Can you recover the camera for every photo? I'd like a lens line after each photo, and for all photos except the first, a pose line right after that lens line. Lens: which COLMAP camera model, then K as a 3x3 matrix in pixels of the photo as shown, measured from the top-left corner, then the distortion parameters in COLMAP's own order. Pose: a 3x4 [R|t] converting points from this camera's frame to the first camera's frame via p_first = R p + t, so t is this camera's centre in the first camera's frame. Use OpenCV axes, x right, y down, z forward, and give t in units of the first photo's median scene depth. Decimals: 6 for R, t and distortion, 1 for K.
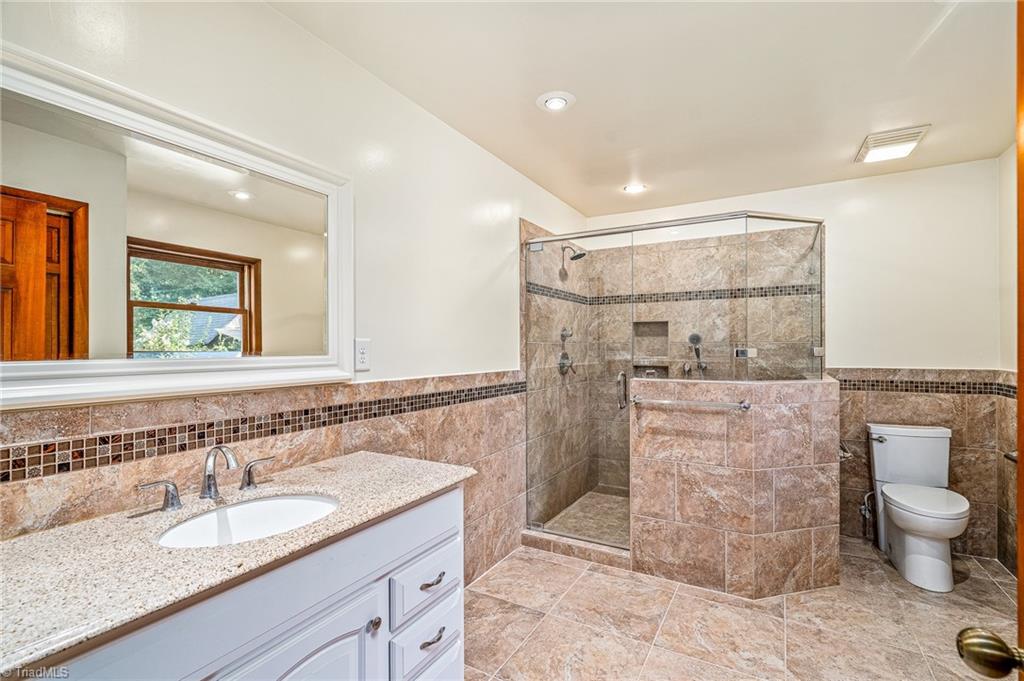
lens RADIAL K [[474.1, 0, 516.6], [0, 474.1, 350.6], [0, 0, 1]] dist [-0.000136, 0.000183]
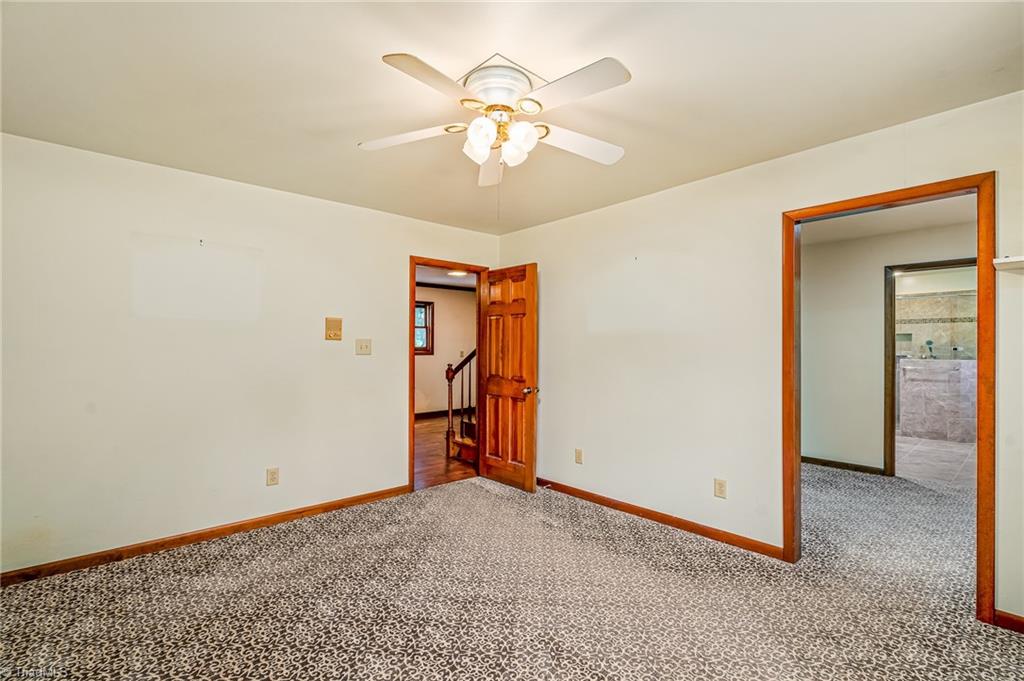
lens RADIAL K [[474.1, 0, 516.6], [0, 474.1, 350.6], [0, 0, 1]] dist [-0.000136, 0.000183]
pose [[0.947813, 0.000402, -0.318828, -0.896578], [-0.001244, 0.999996, -0.002438, 0.023519], [0.318826, 0.002708, 0.947809, -2.051478]]
